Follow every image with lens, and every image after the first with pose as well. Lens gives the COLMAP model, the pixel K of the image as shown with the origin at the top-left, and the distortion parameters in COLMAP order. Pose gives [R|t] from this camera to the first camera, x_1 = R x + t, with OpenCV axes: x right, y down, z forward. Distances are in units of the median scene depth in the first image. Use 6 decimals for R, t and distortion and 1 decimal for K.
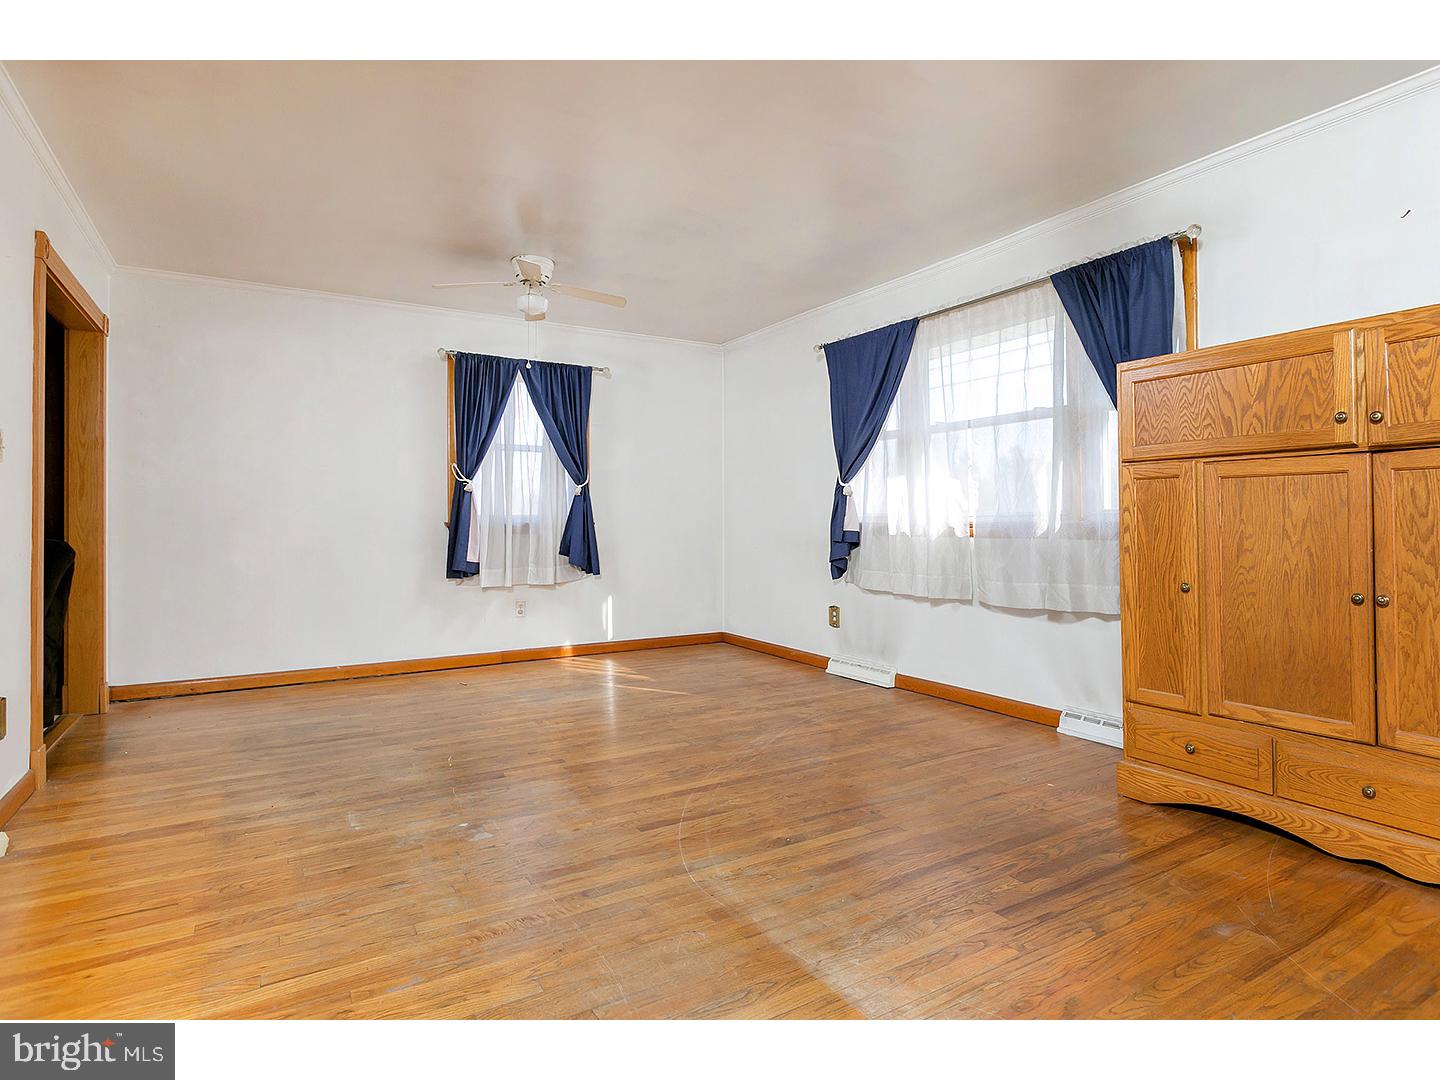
lens RADIAL K [[775.0, 0, 720.0], [0, 775.0, 540.0], [0, 0, 1]] dist [-0.032040, -0.000044]
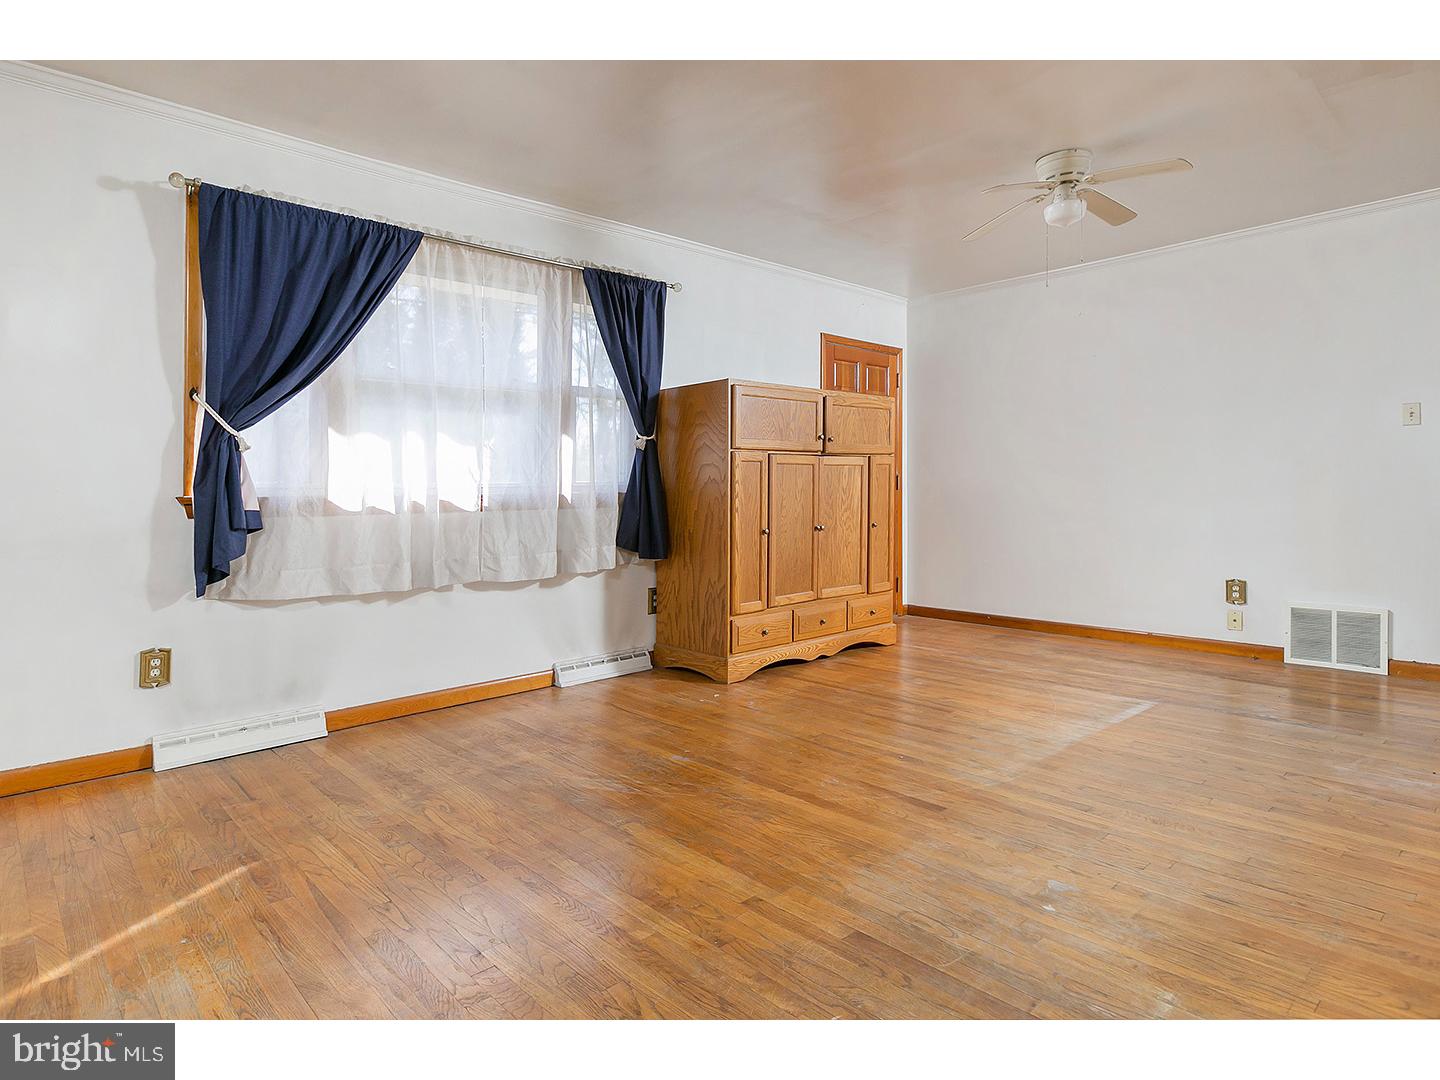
lens RADIAL K [[801.3, 0, 717.5], [0, 801.3, 509.3], [0, 0, 1]] dist [0.022036, -0.015765]
pose [[-0.211265, -0.018861, 0.977247, -0.862606], [0.034853, 0.999033, 0.026817, -0.027402], [-0.976807, 0.039725, -0.210403, 1.251921]]
